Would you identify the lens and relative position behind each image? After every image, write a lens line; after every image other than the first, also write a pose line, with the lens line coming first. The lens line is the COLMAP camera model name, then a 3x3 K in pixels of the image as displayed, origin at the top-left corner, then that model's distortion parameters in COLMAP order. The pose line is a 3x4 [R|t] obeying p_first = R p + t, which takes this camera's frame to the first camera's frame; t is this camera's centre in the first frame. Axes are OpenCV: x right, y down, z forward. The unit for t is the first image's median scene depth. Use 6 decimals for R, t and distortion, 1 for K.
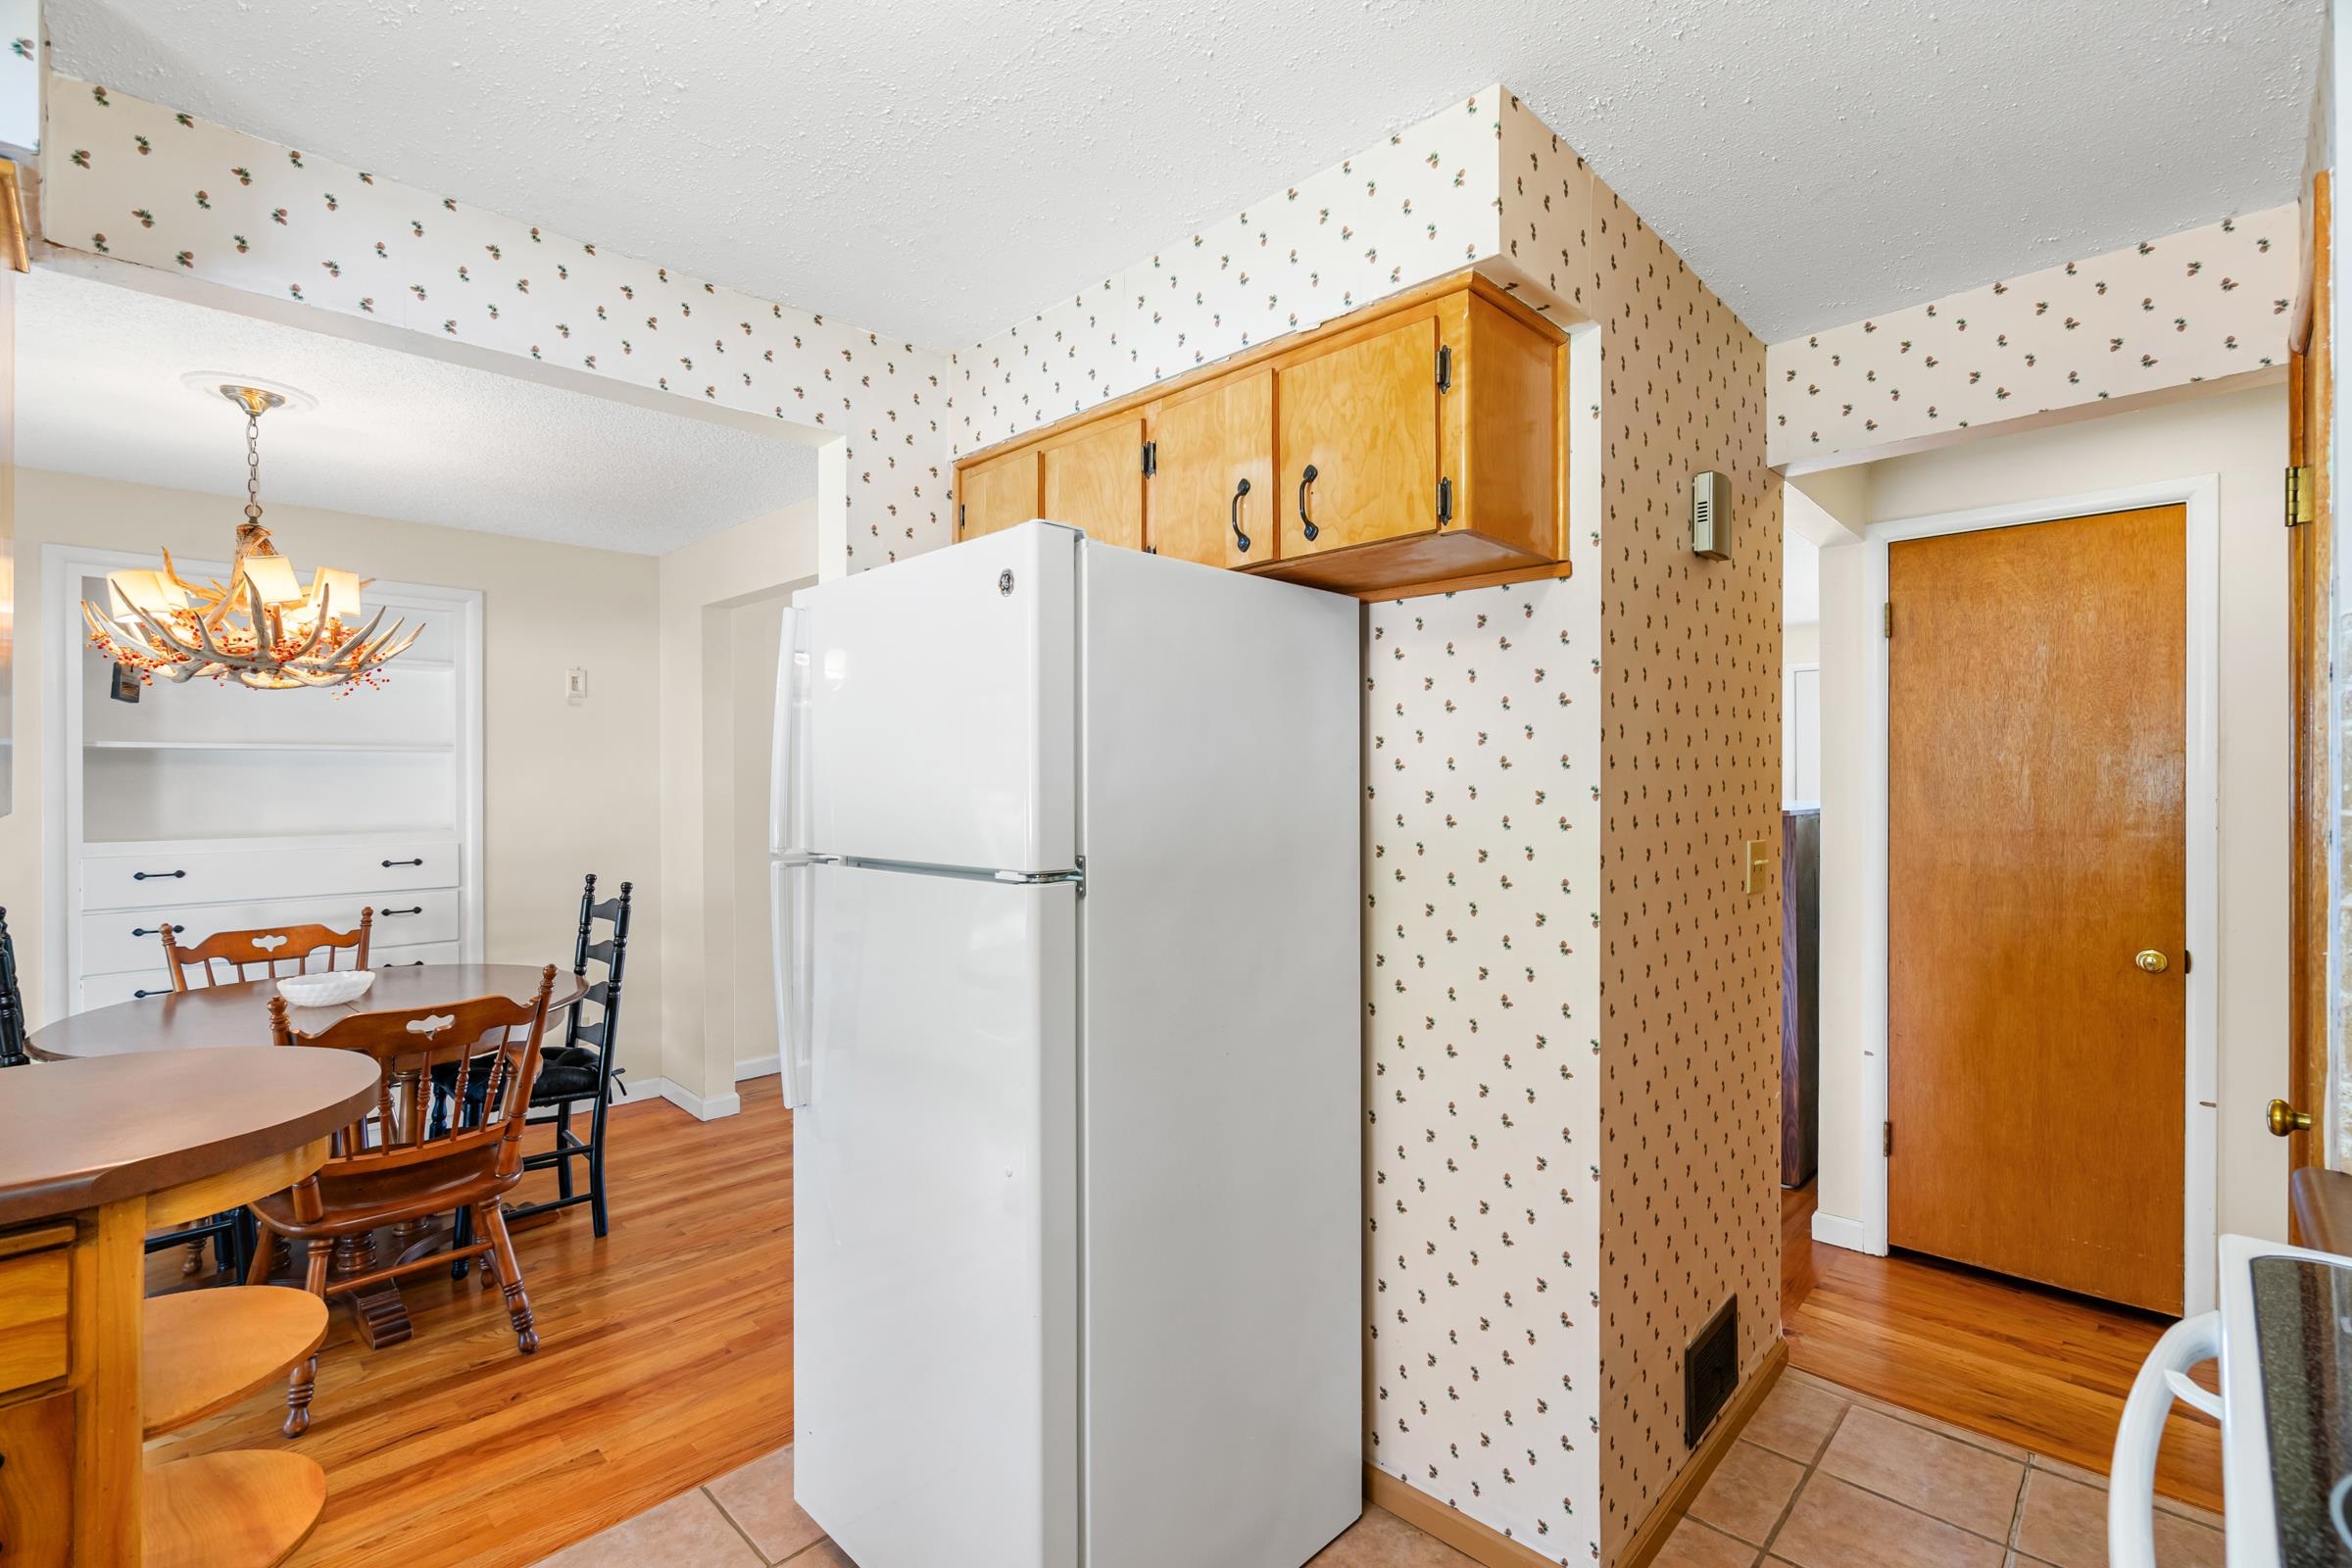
lens RADIAL K [[1066.4, 0, 1180.1], [0, 1066.4, 780.9], [0, 0, 1]] dist [-0.004618, 0.001294]
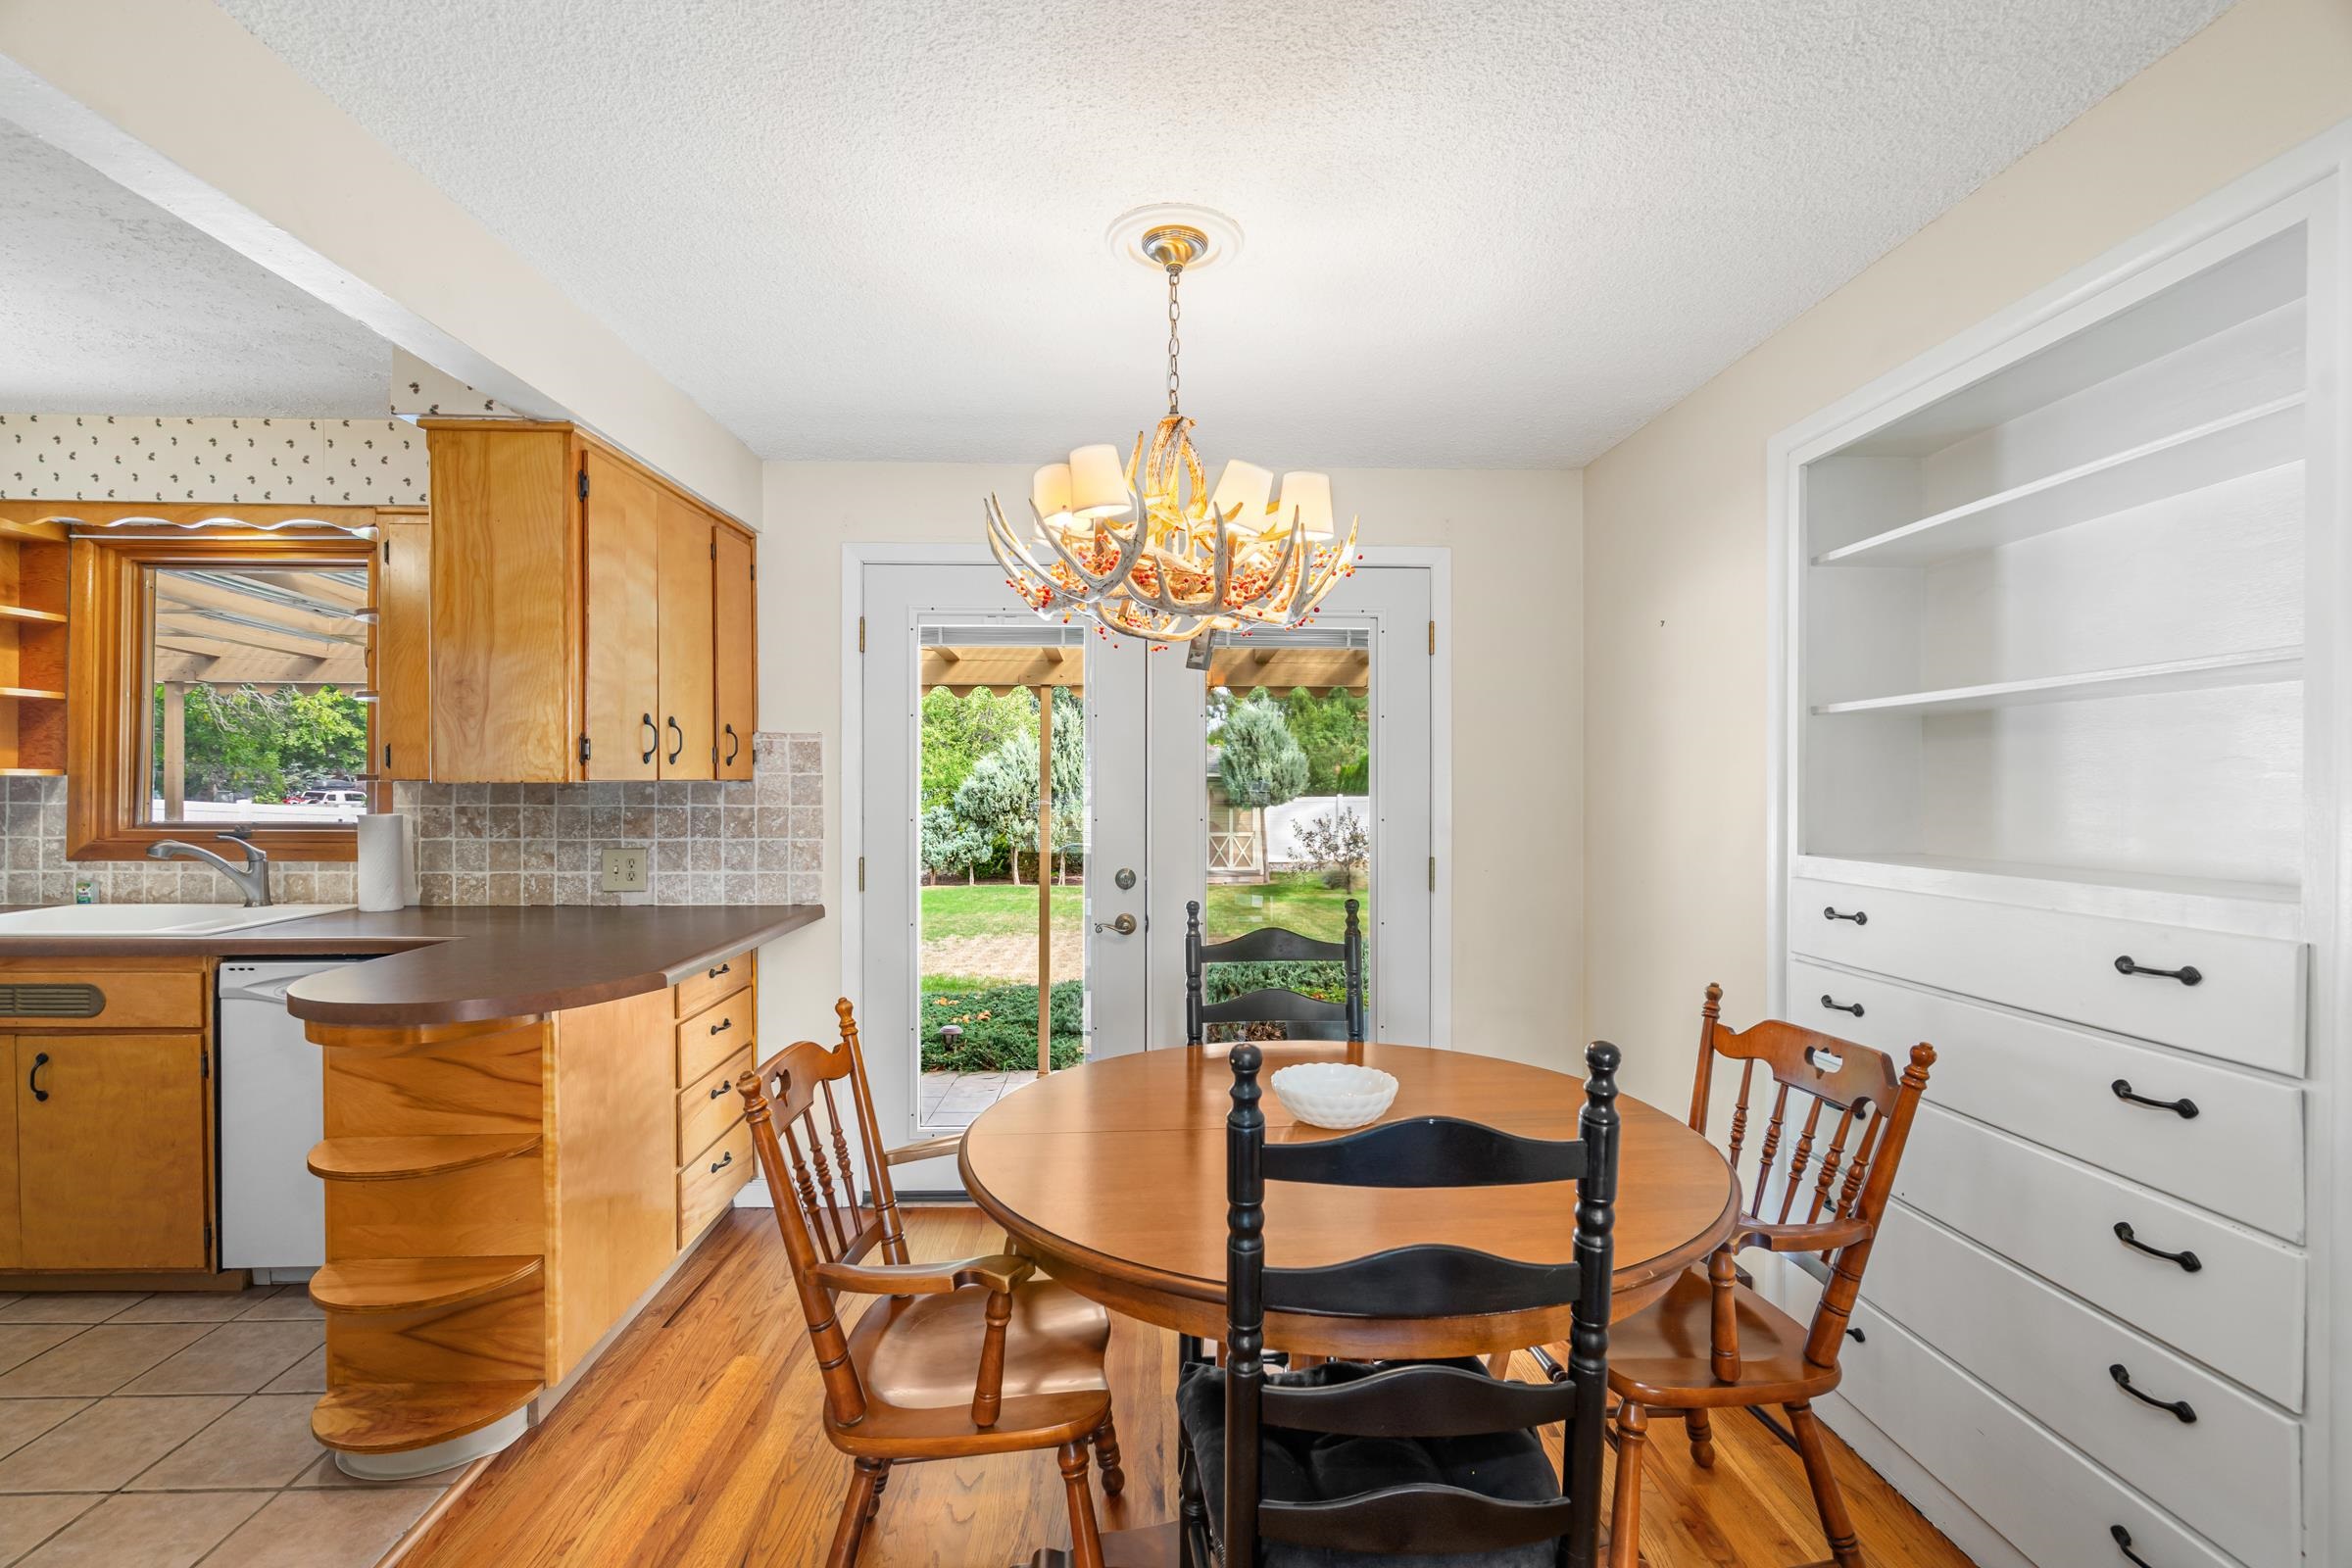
lens RADIAL K [[1066.4, 0, 1174.6], [0, 1066.4, 785.4], [0, 0, 1]] dist [-0.004618, 0.001294]
pose [[-0.696941, -0.000471, -0.717128, -0.445923], [-0.001891, 0.999998, 0.001181, 0.024311], [0.717126, 0.002179, -0.696940, 2.033867]]
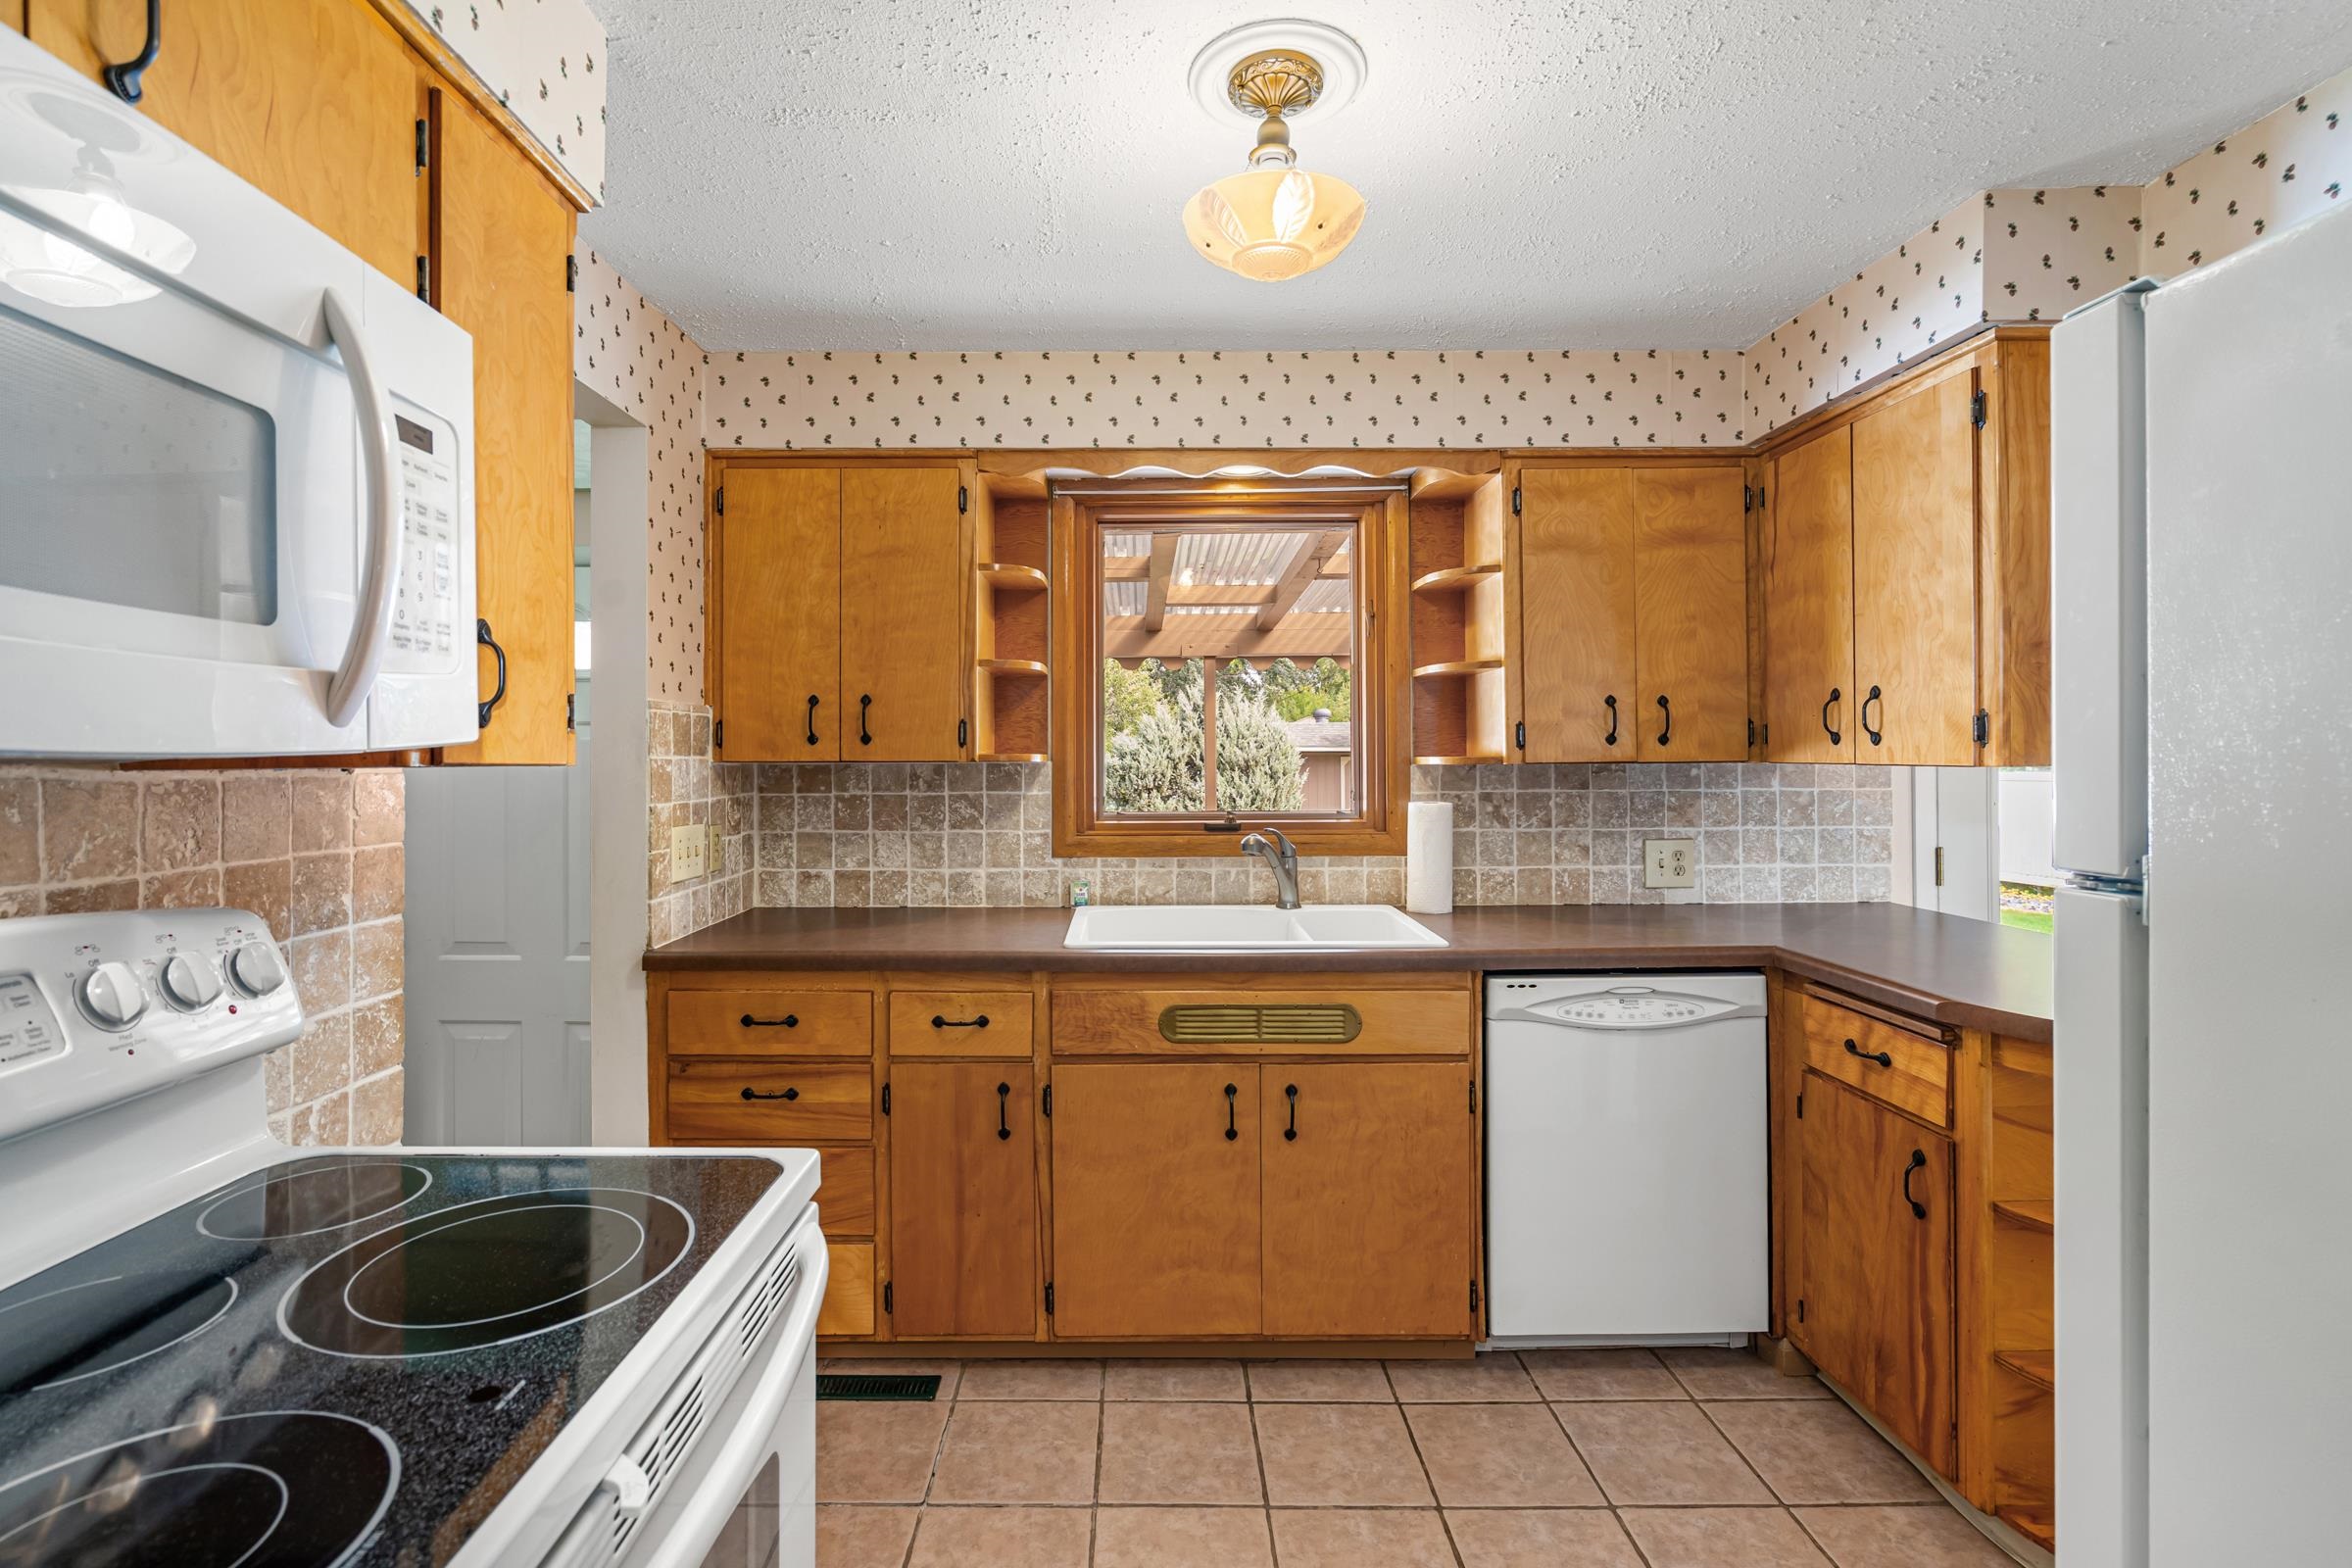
lens RADIAL K [[1066.4, 0, 1154.1], [0, 1066.4, 759.4], [0, 0, 1]] dist [-0.004618, 0.001294]
pose [[-0.715314, 0.004411, -0.698789, 0.509011], [0.006391, 0.999980, -0.000229, 0.012520], [0.698774, -0.004630, -0.715328, 0.788520]]
